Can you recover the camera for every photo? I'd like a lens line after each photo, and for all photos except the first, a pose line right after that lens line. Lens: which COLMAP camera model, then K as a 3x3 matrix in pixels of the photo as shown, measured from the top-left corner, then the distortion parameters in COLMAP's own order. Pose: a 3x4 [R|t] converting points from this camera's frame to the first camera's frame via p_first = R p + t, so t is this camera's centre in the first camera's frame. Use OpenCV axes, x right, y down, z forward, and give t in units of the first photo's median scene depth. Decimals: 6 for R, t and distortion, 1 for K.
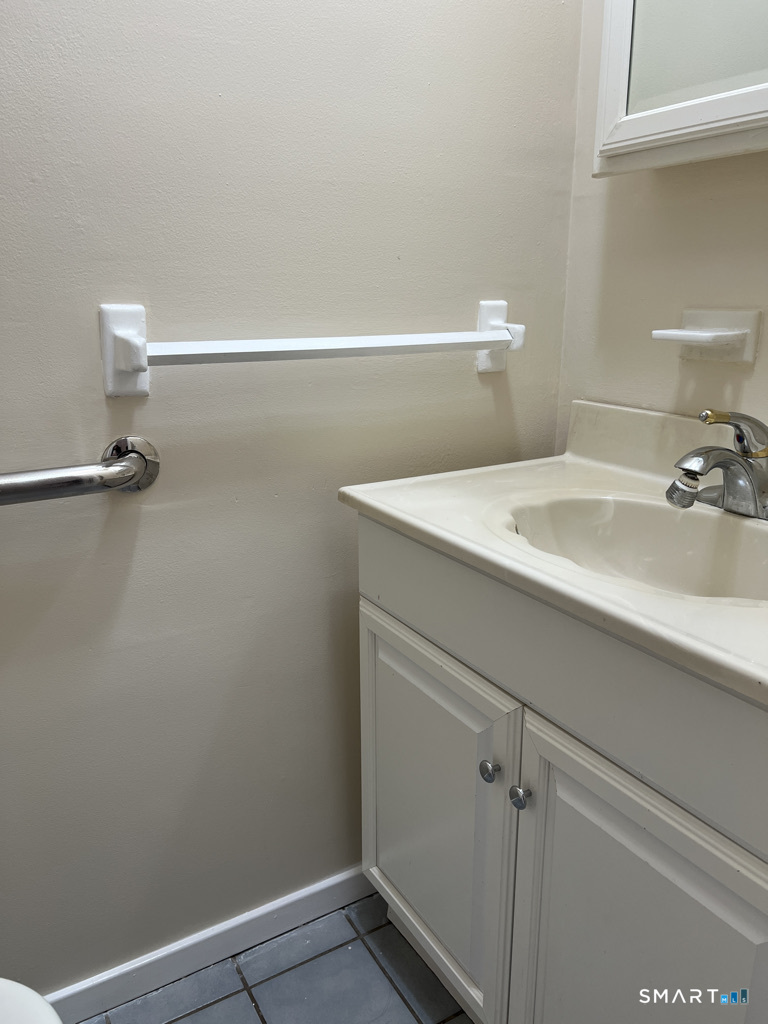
lens RADIAL K [[780.0, 0, 378.8], [0, 780.0, 513.5], [0, 0, 1]] dist [0.060199, -0.075294]
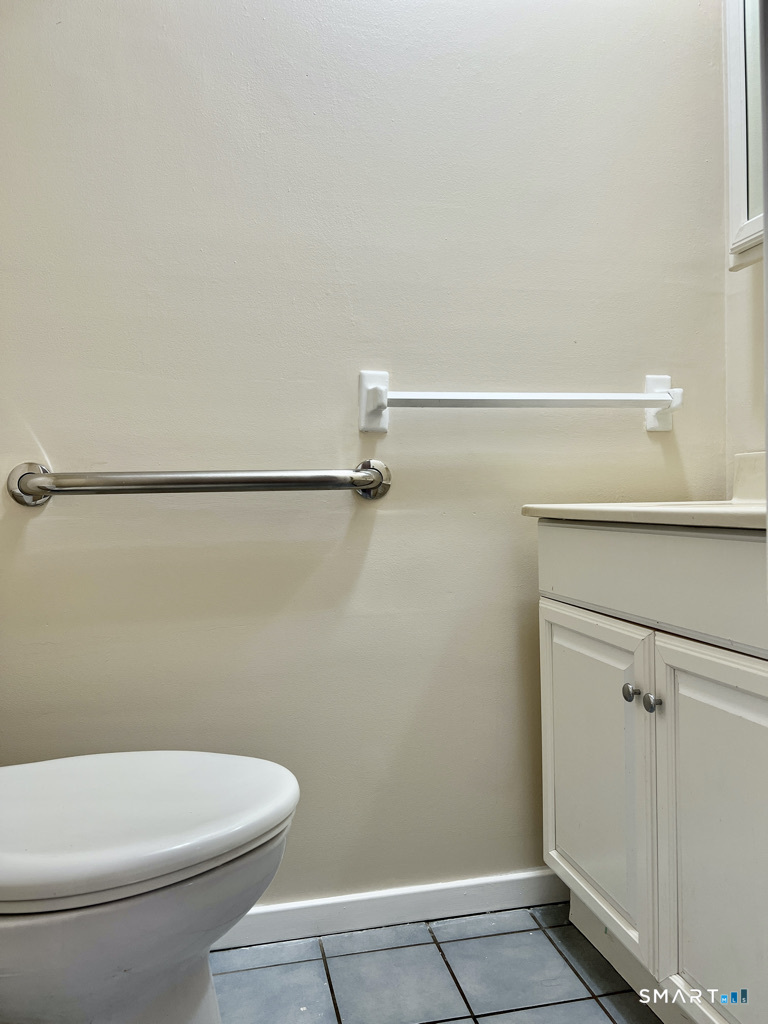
lens RADIAL K [[780.0, 0, 383.7], [0, 780.0, 508.5], [0, 0, 1]] dist [0.060199, -0.075294]
pose [[0.954214, -0.005349, -0.299076, 0.112213], [-0.071325, 0.966931, -0.244861, 0.298846], [0.290496, 0.254982, 0.922278, -0.249273]]
